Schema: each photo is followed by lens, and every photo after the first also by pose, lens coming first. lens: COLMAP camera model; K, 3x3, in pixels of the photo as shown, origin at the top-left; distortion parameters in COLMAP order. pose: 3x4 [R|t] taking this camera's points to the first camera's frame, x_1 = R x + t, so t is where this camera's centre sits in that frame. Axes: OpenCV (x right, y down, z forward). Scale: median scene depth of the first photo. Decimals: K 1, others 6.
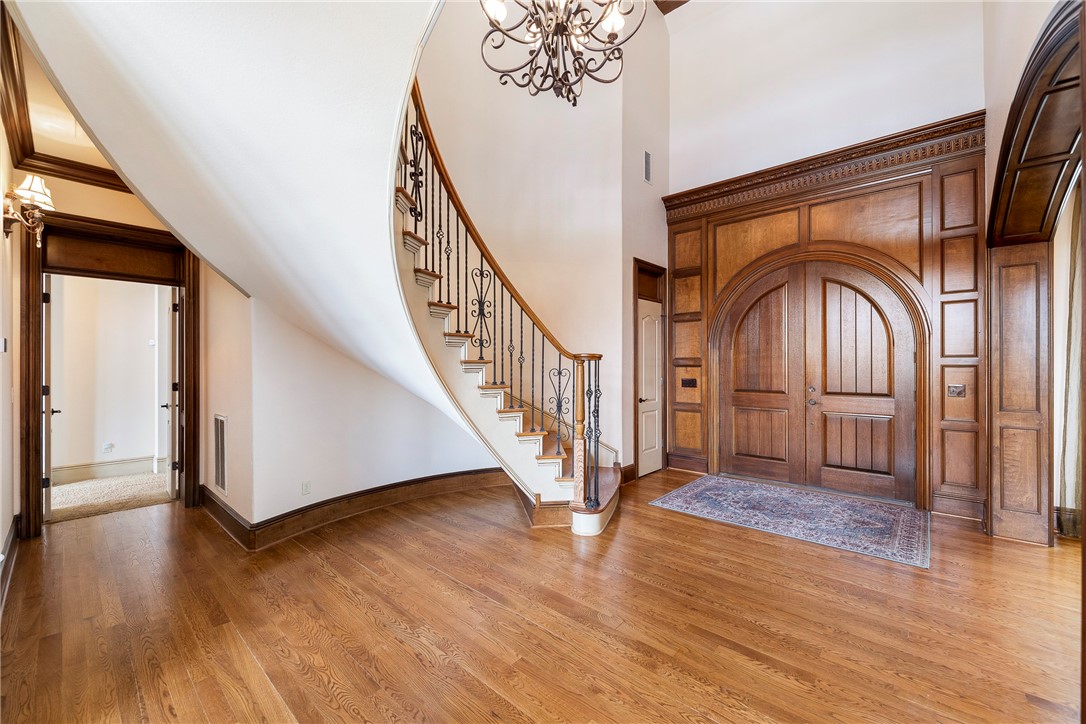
lens RADIAL K [[437.4, 0, 539.0], [0, 437.4, 364.2], [0, 0, 1]] dist [-0.002389, -0.000939]
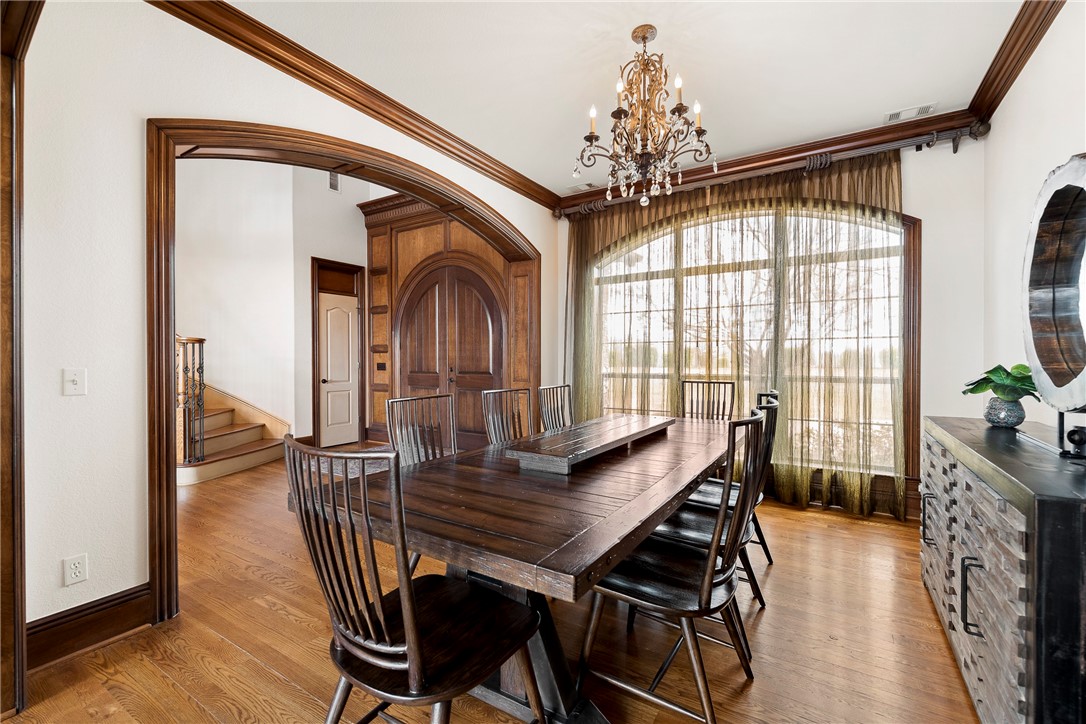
lens RADIAL K [[477.1, 0, 547.5], [0, 477.1, 371.2], [0, 0, 1]] dist [0.003348, -0.000004]
pose [[0.981235, -0.011583, 0.192467, 0.546035], [0.007464, 0.999728, 0.022110, 0.030982], [-0.192671, -0.020258, 0.981054, -0.338890]]
